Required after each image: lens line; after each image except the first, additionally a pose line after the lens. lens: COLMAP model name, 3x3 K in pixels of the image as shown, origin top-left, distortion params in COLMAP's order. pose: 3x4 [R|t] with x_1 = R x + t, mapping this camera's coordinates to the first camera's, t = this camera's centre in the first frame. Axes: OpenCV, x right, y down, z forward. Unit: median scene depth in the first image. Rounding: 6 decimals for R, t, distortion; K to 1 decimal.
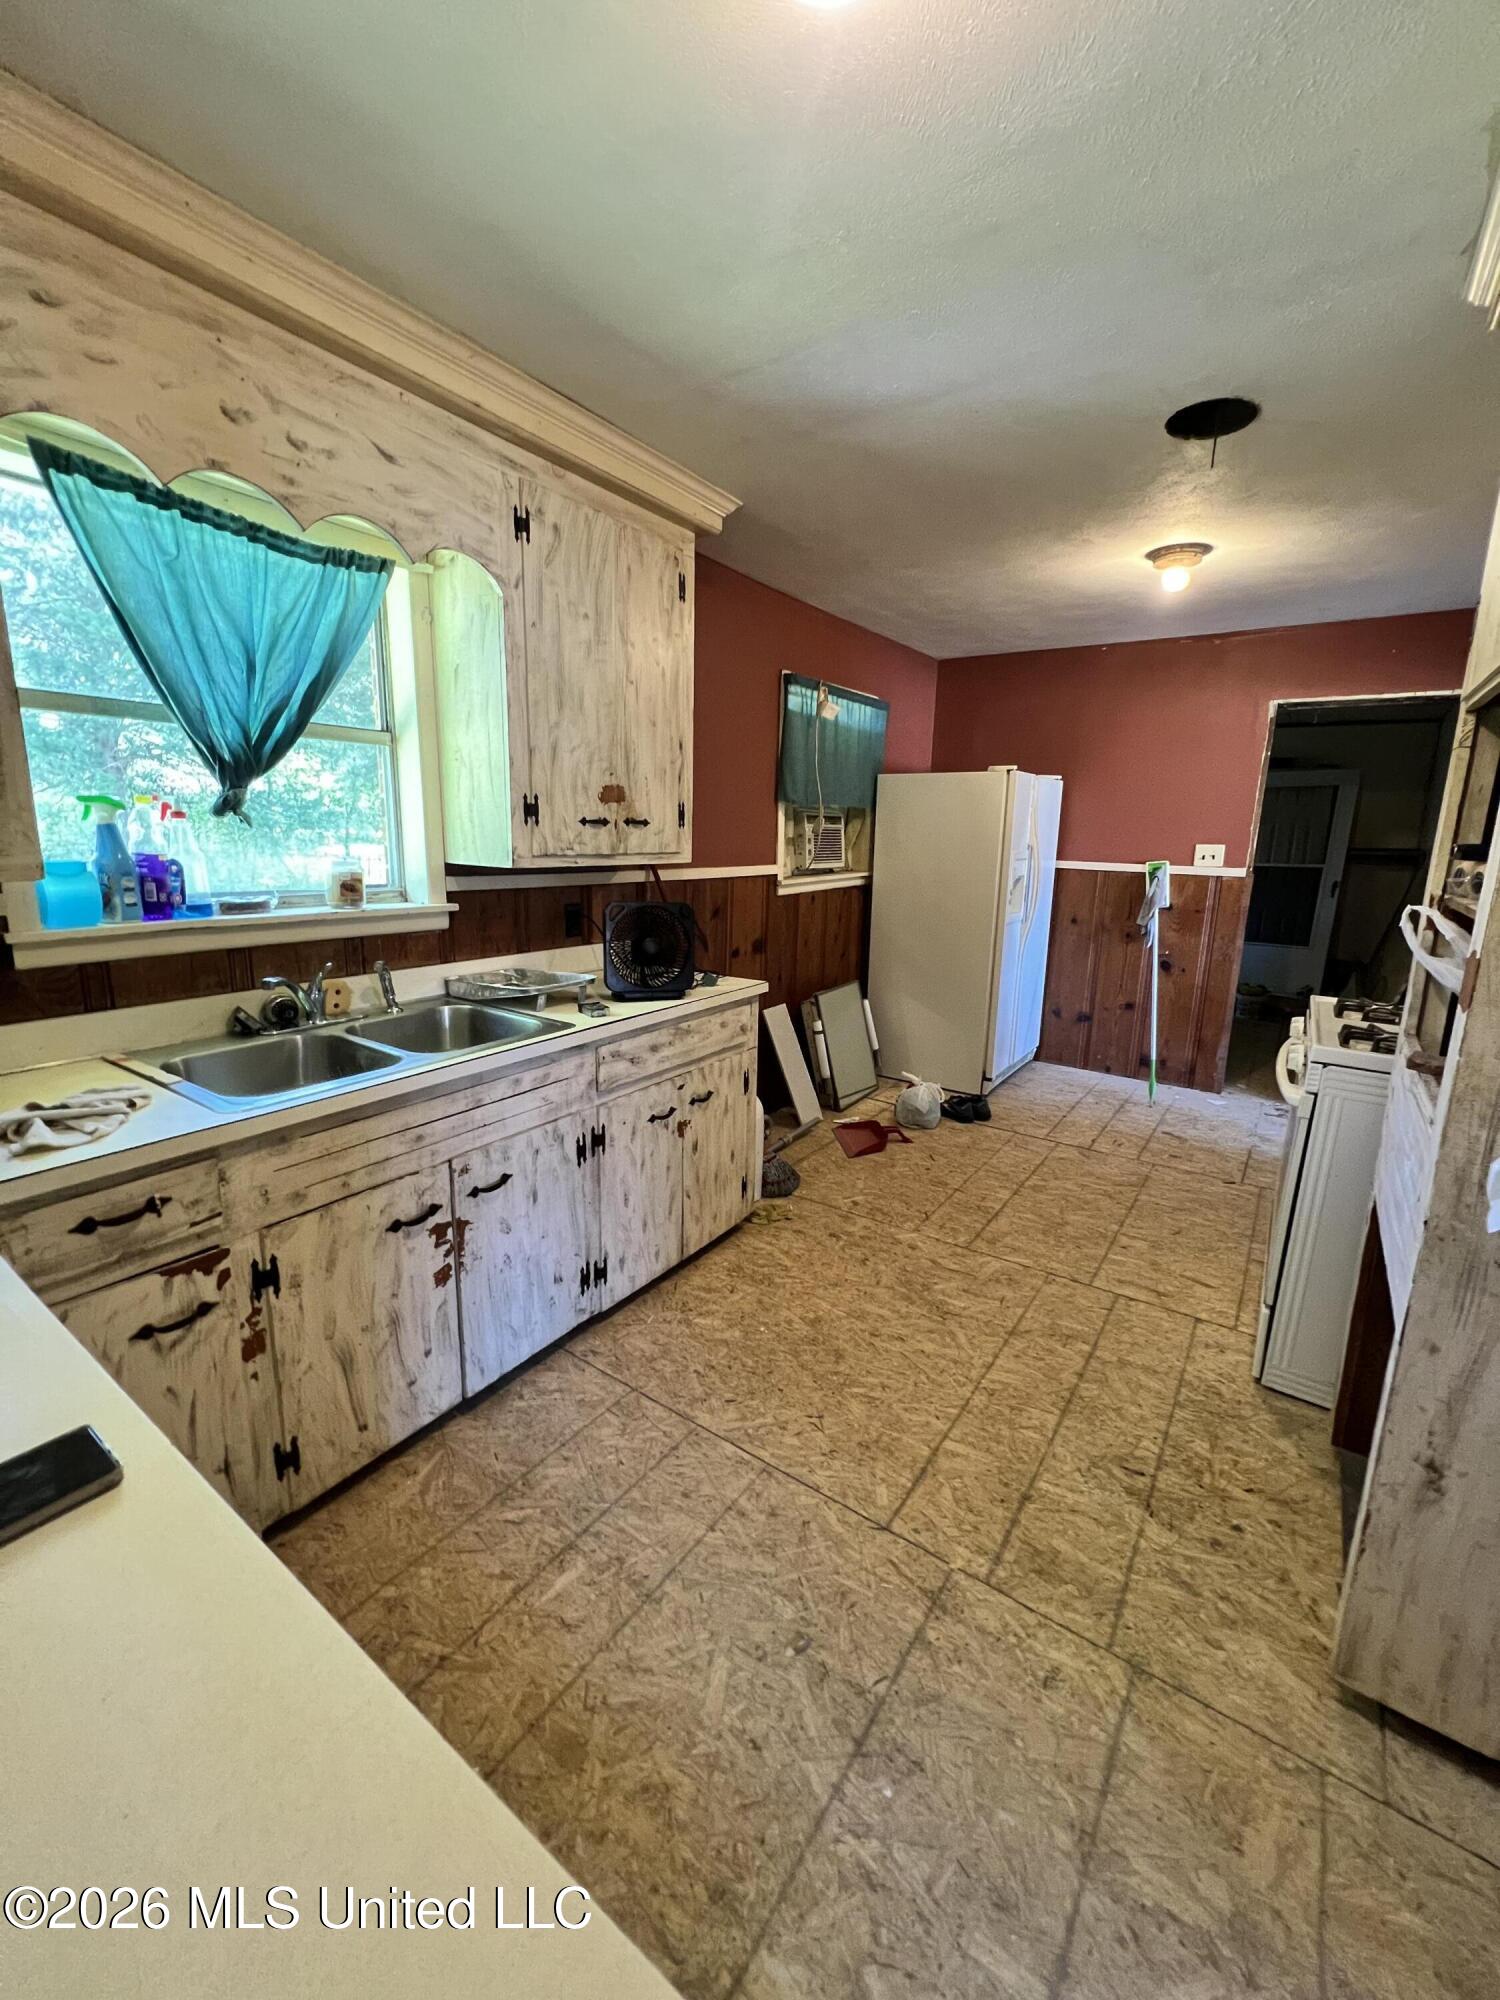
lens RADIAL K [[805.5, 0, 760.6], [0, 805.5, 1000.3], [0, 0, 1]] dist [-0.000170, 0.000778]
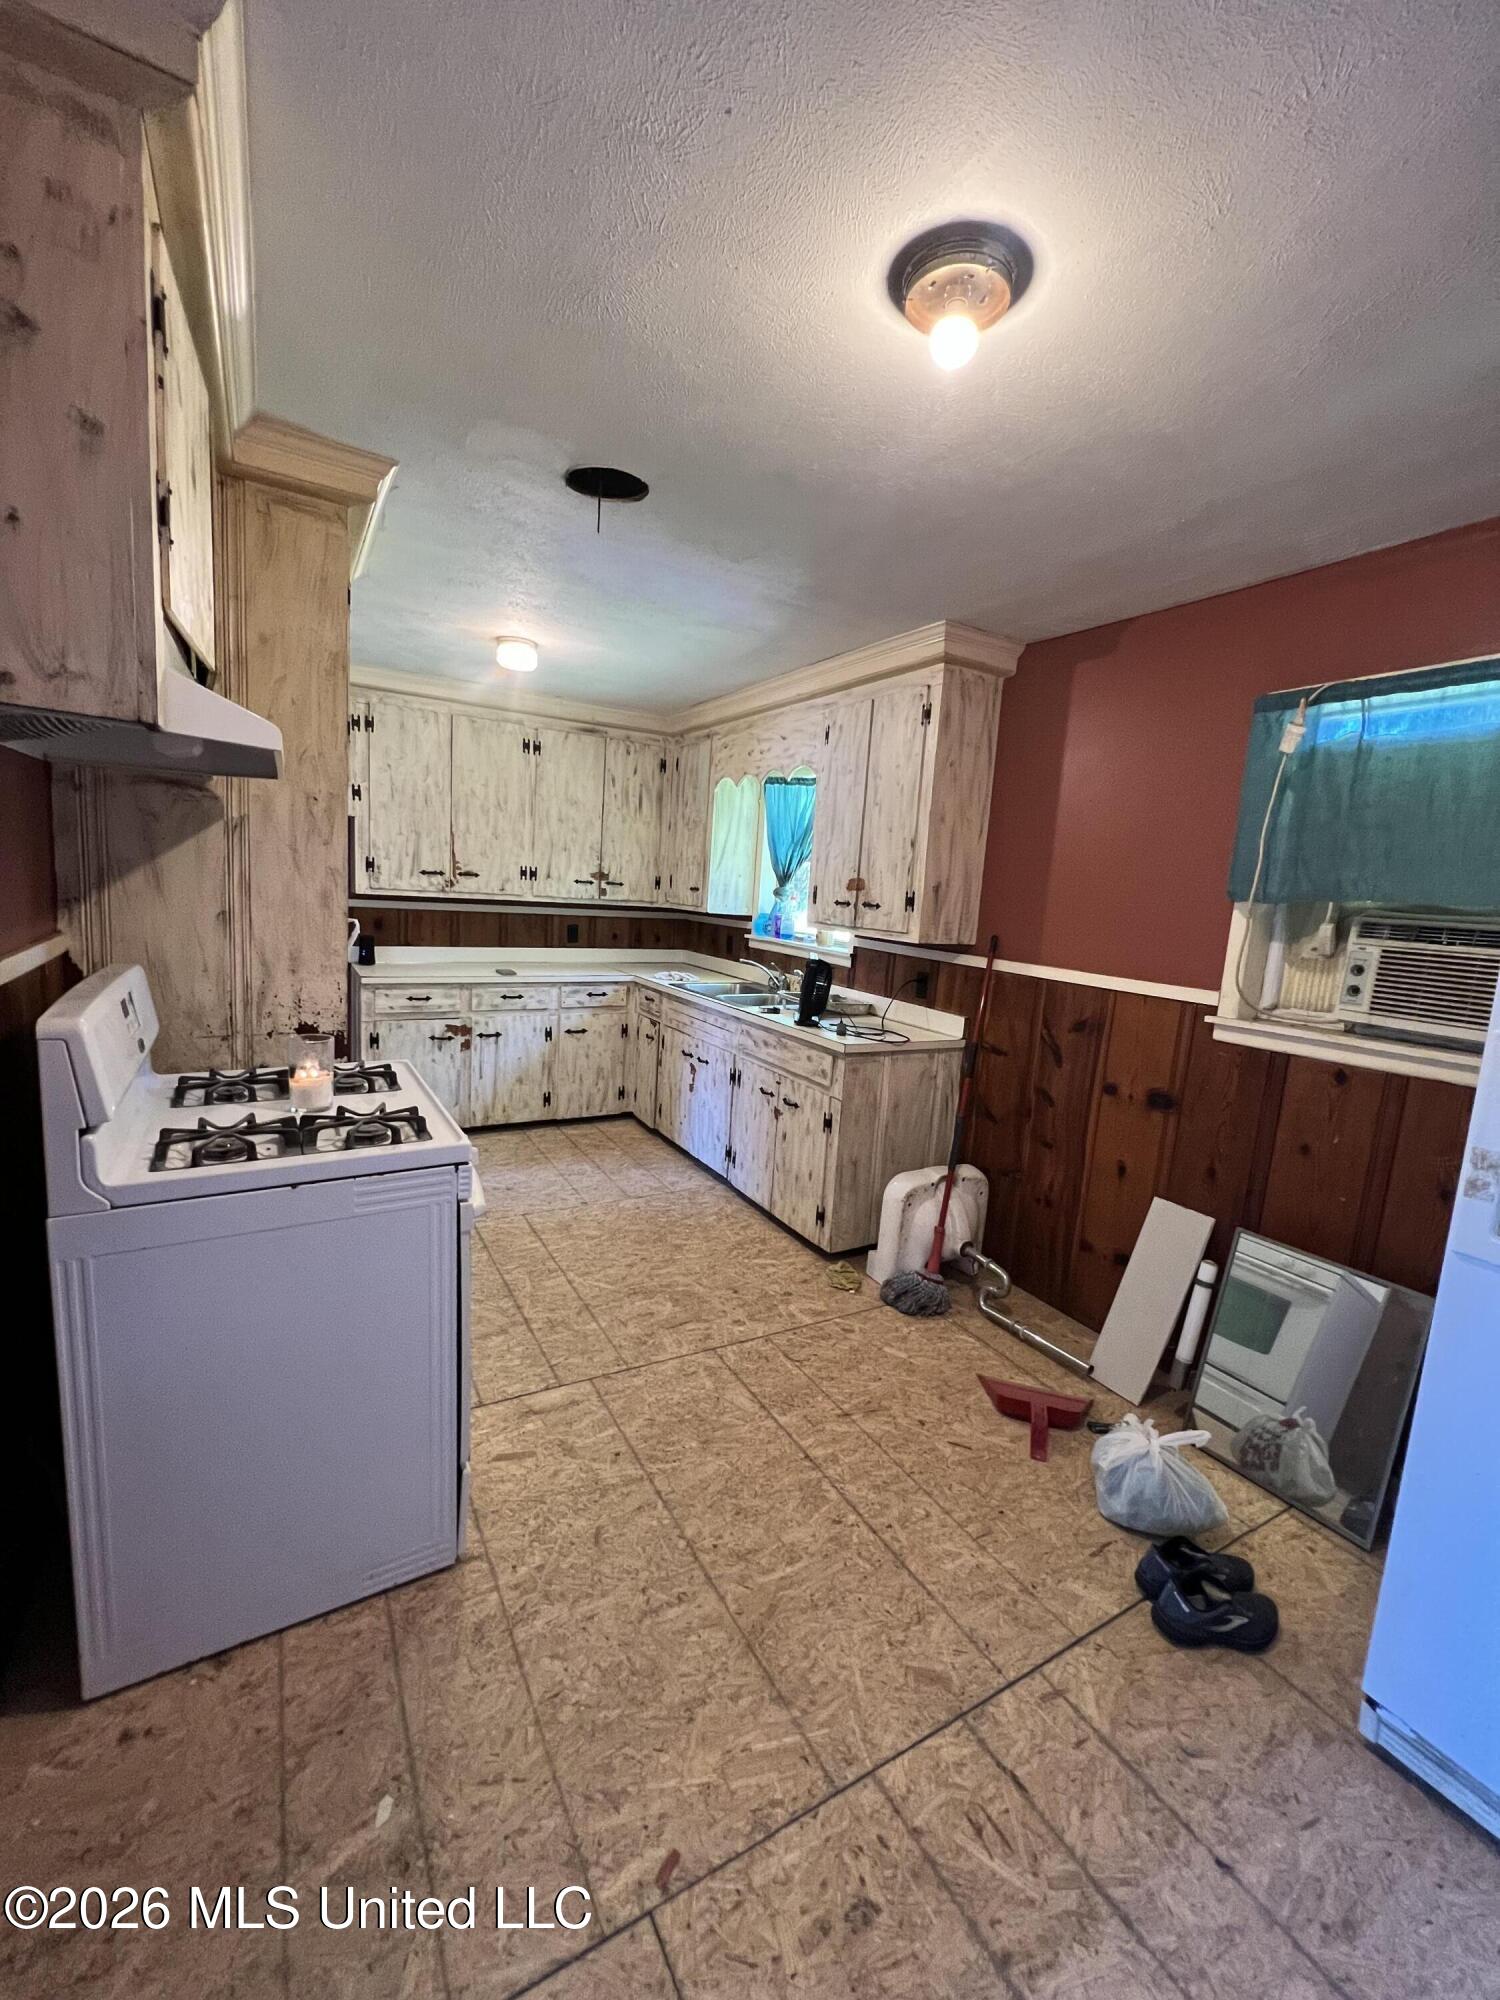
lens RADIAL K [[805.5, 0, 746.1], [0, 805.5, 1003.4], [0, 0, 1]] dist [-0.000170, 0.000778]
pose [[-0.425800, 0.081127, -0.901173, 1.152803], [-0.264541, 0.941292, 0.209732, -0.296301], [0.865282, 0.327701, -0.379340, 1.394781]]
